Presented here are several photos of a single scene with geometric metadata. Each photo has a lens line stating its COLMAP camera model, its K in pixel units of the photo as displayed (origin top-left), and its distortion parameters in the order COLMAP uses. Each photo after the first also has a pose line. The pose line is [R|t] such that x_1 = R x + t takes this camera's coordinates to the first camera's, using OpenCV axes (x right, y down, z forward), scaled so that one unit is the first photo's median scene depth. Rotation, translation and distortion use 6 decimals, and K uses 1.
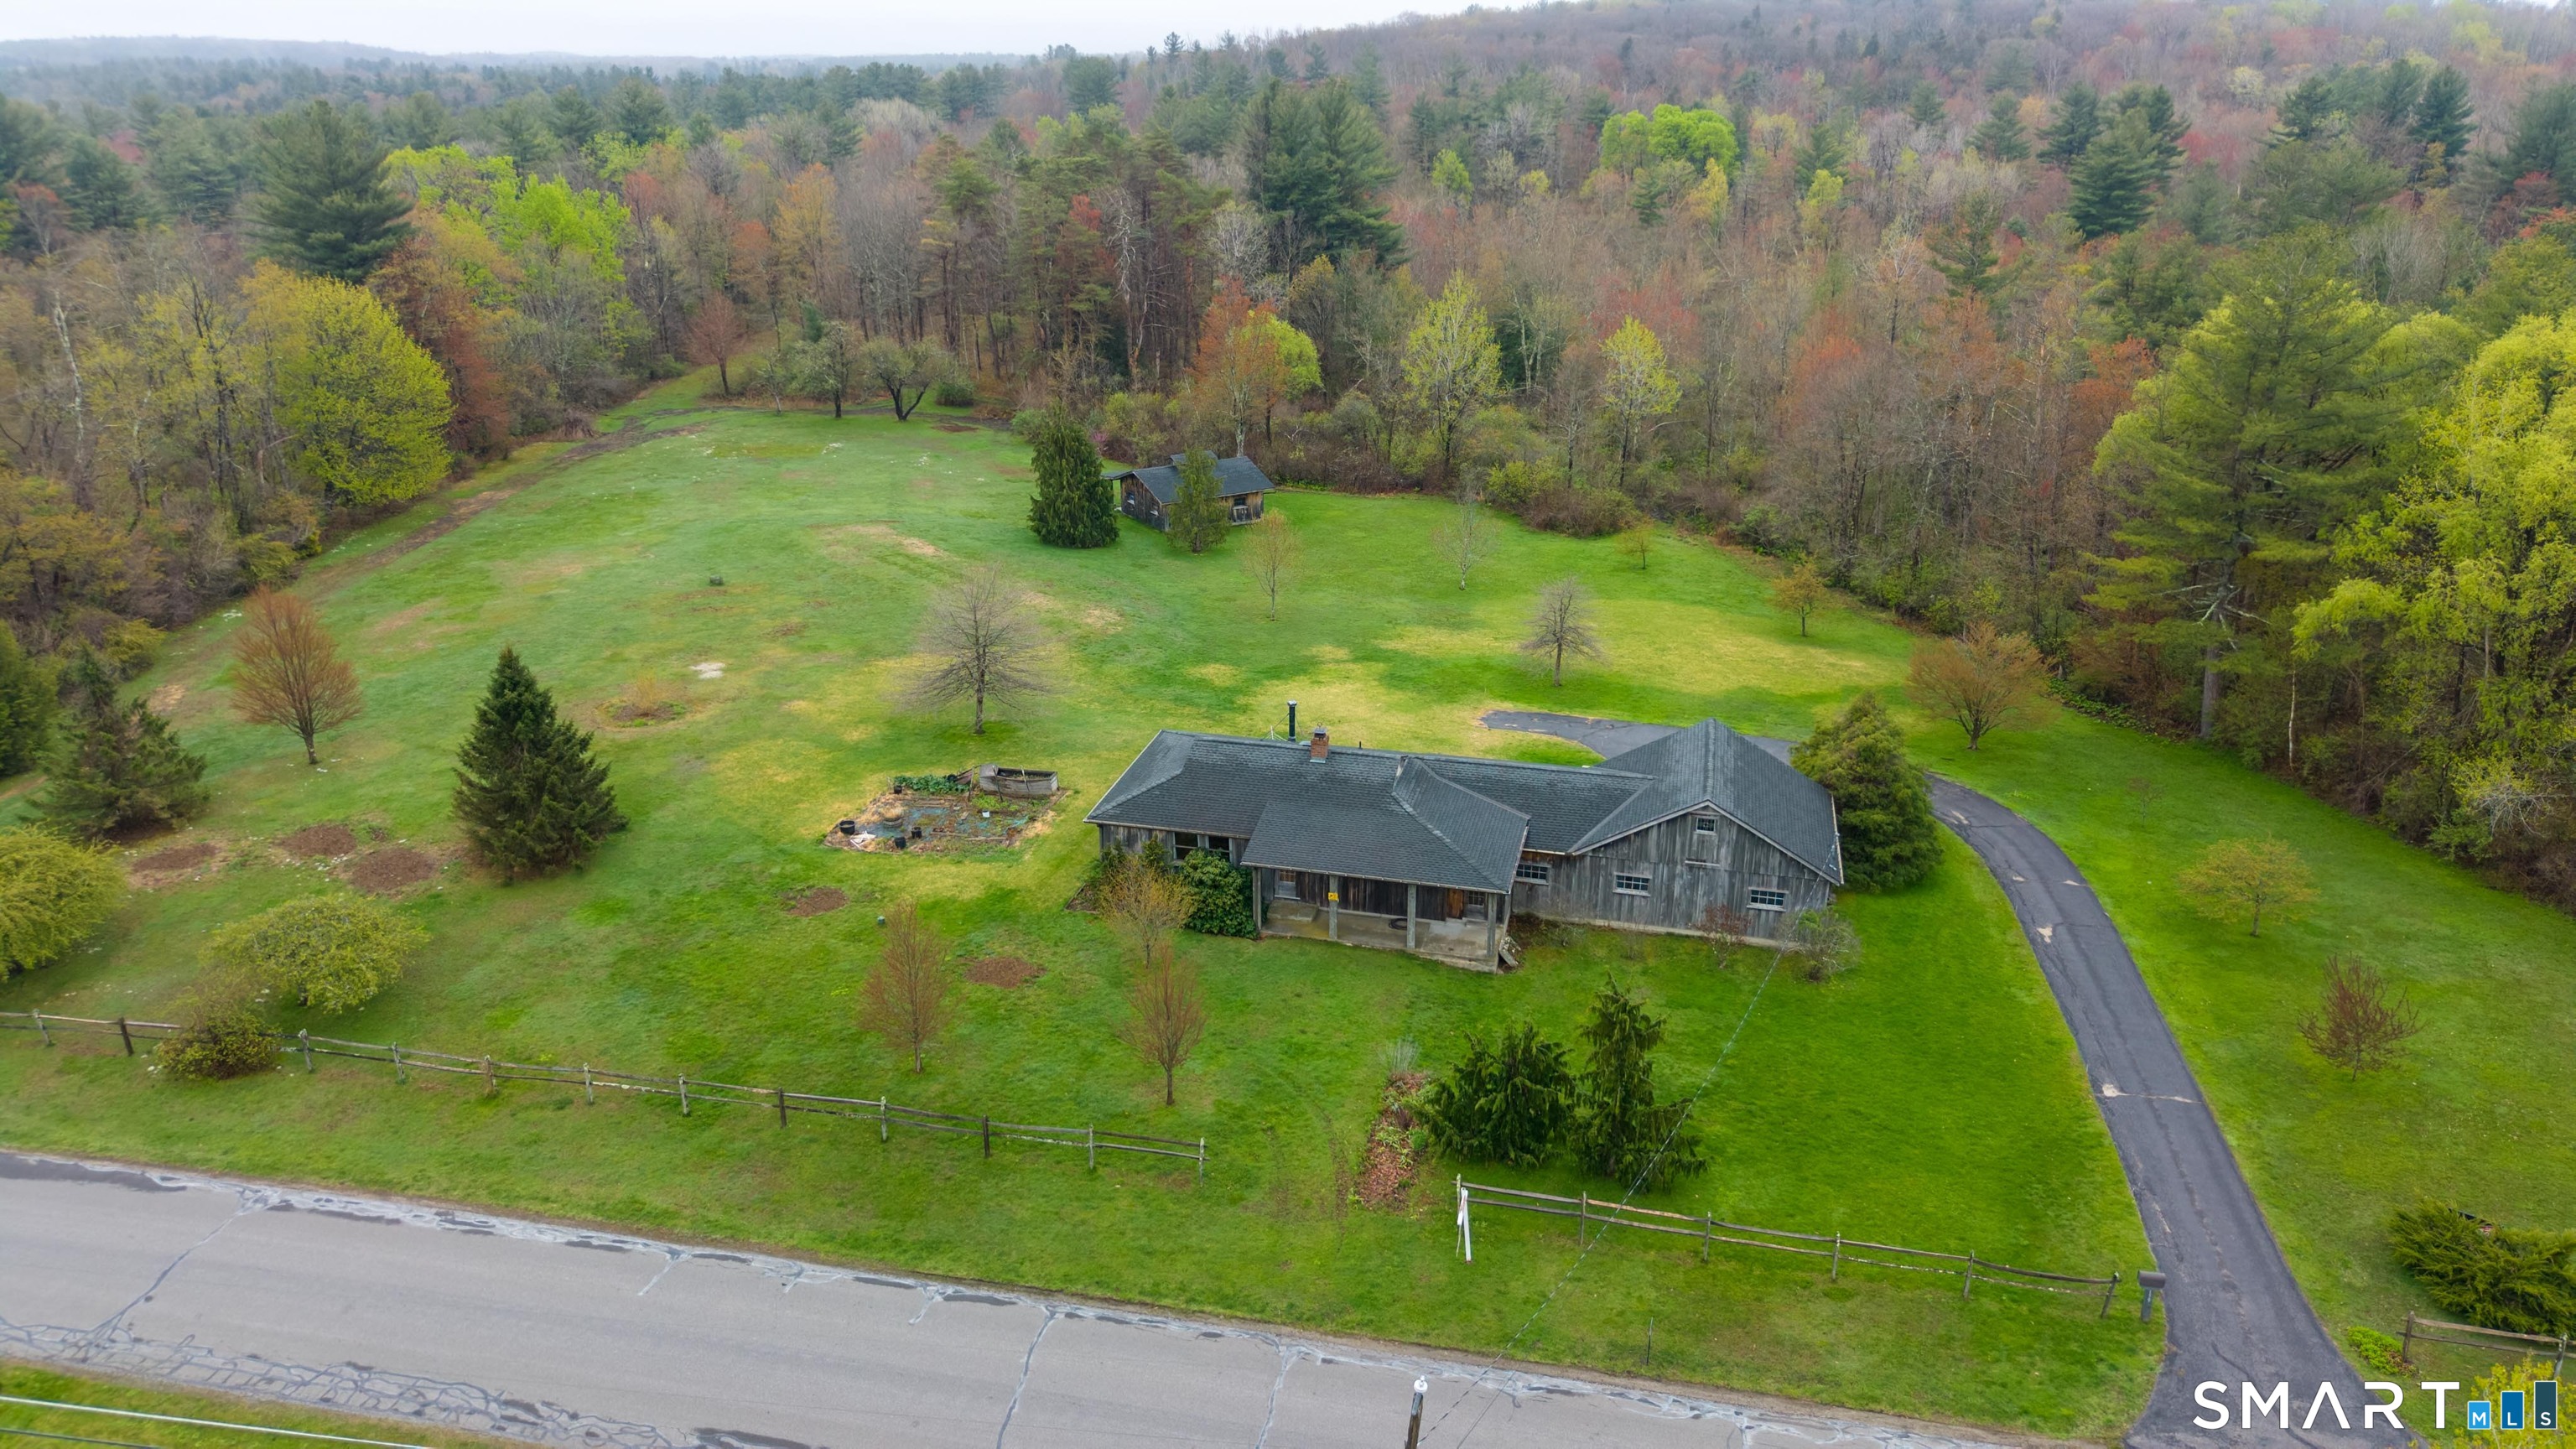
lens RADIAL K [[1788.2, 0, 1293.0], [0, 1788.2, 727.2], [0, 0, 1]] dist [0.043965, -0.004487]
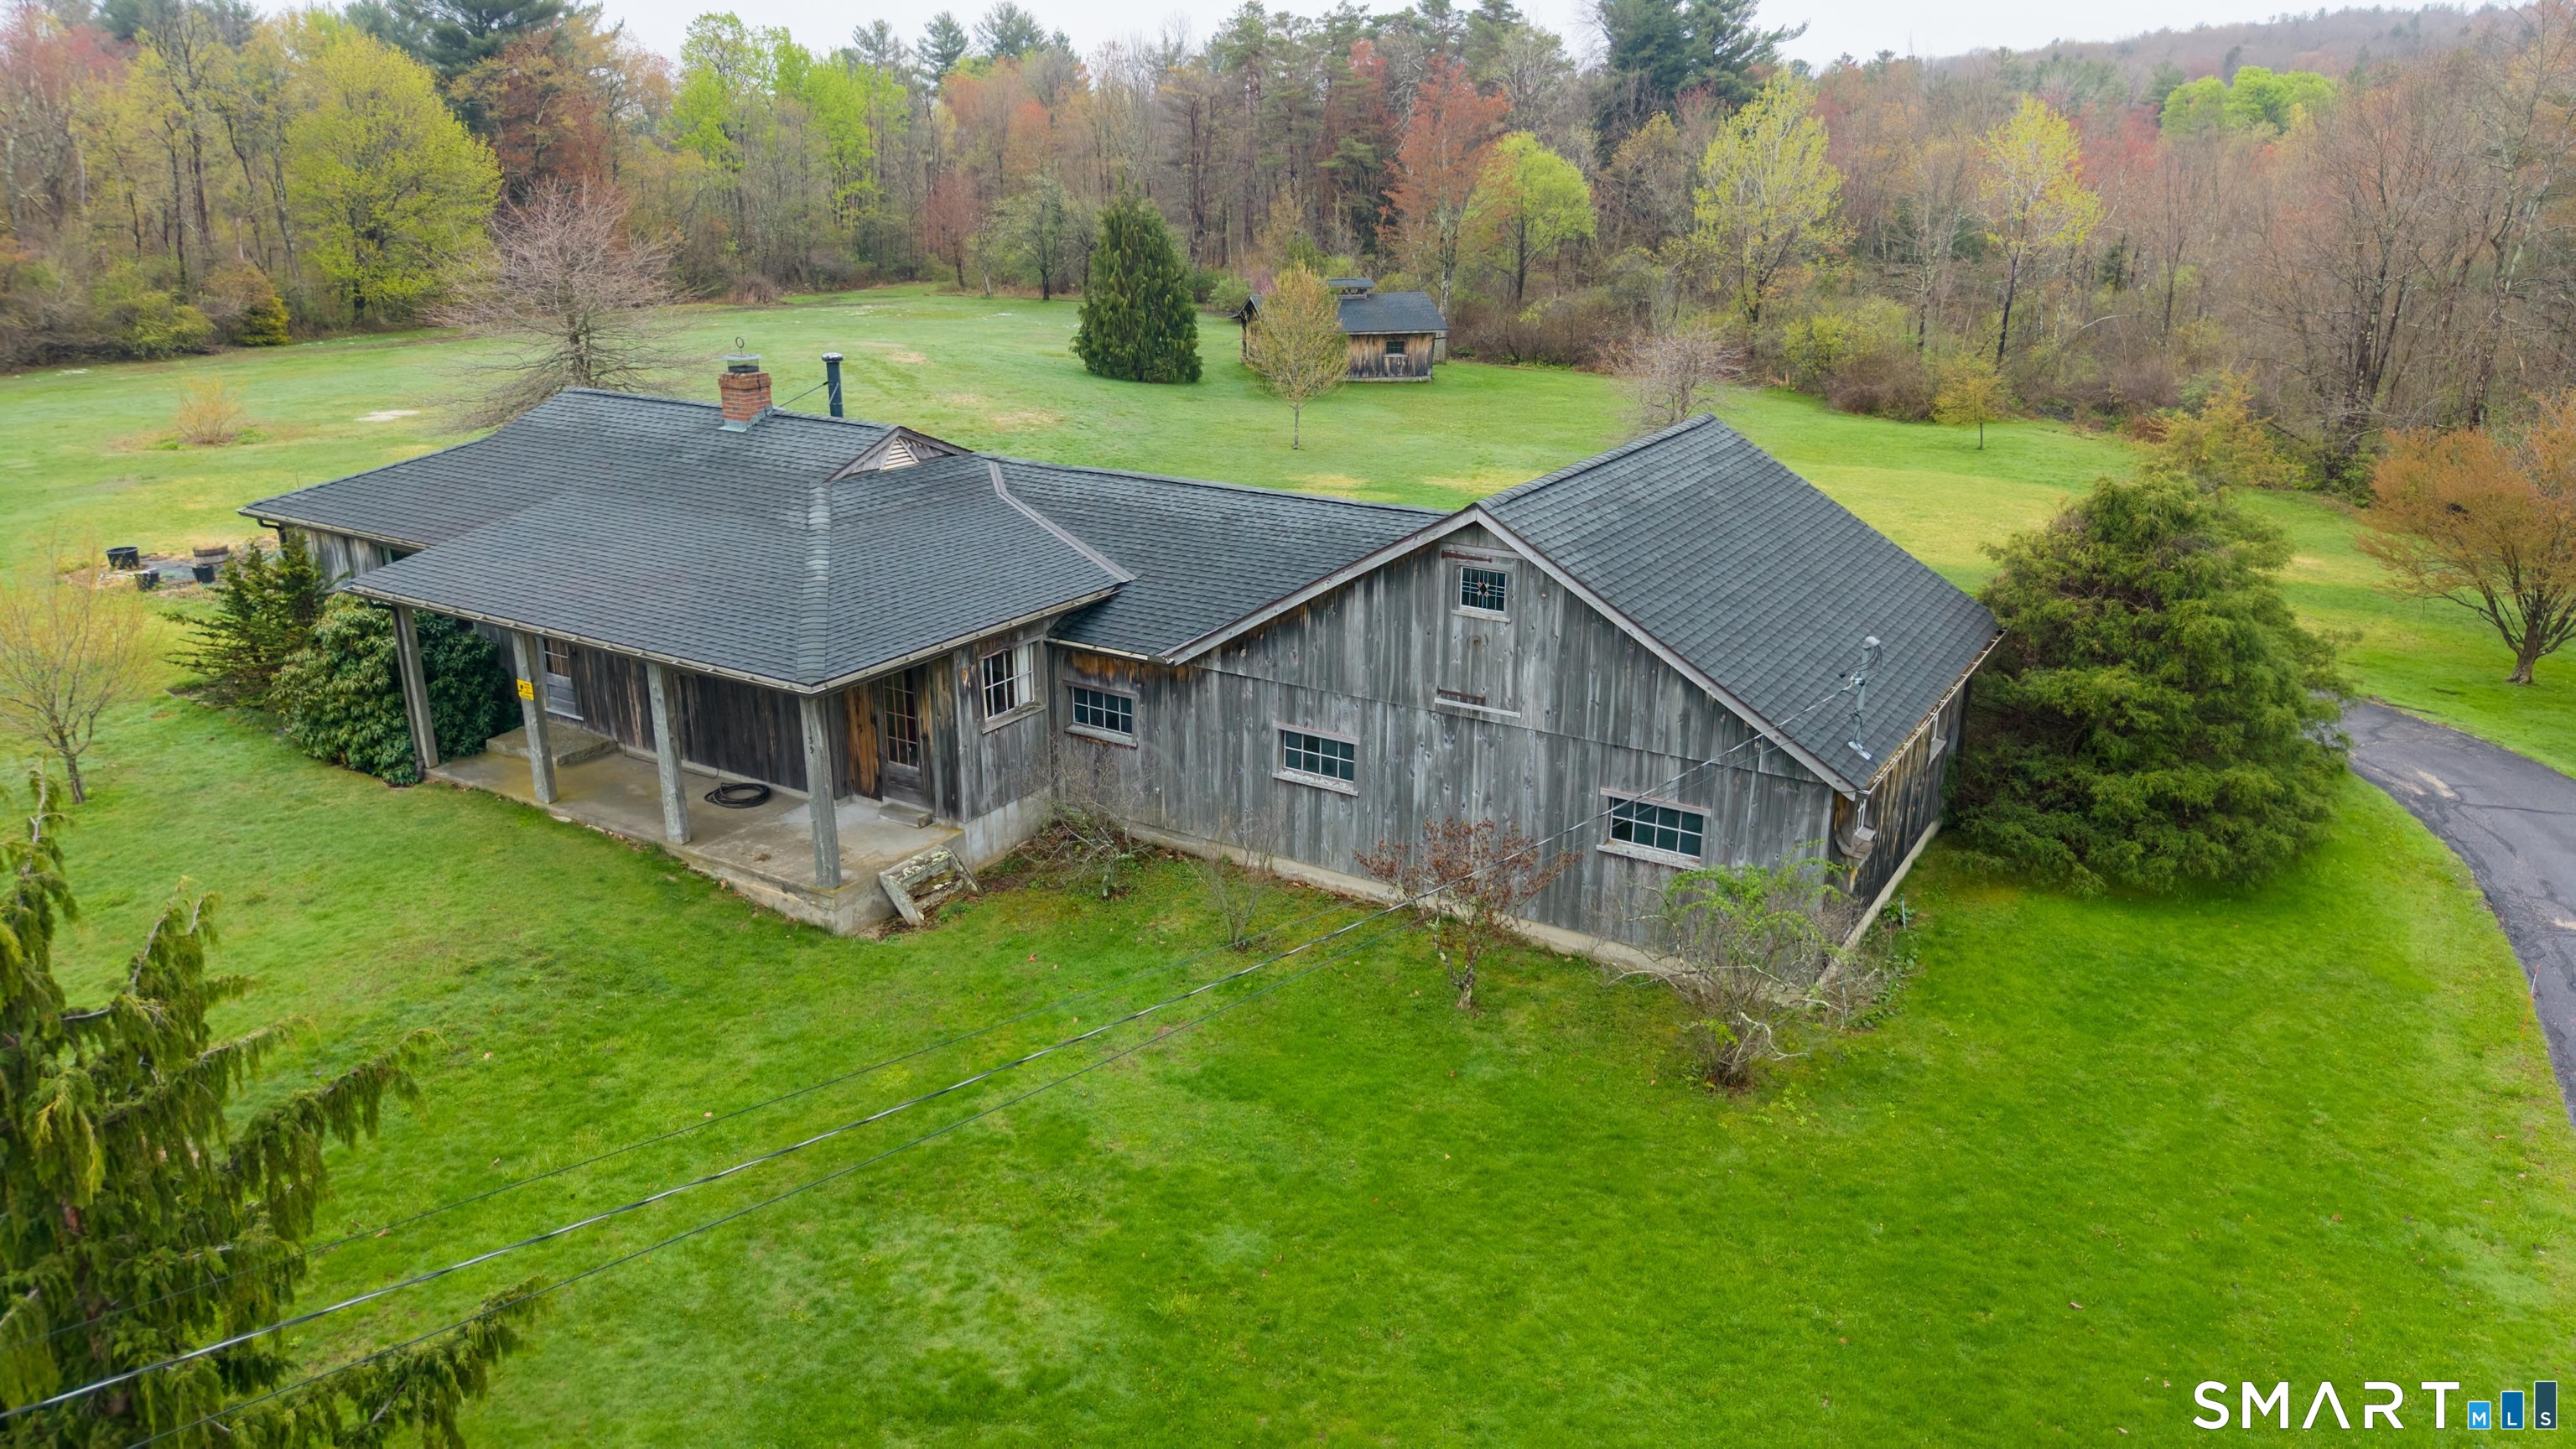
lens RADIAL K [[1788.2, 0, 1284.9], [0, 1788.2, 722.3], [0, 0, 1]] dist [0.043965, -0.004487]
pose [[0.954162, 0.101511, -0.281551, 0.283011], [-0.114349, 0.993002, -0.029505, 0.091055], [0.276585, 0.060348, 0.959093, 0.641223]]
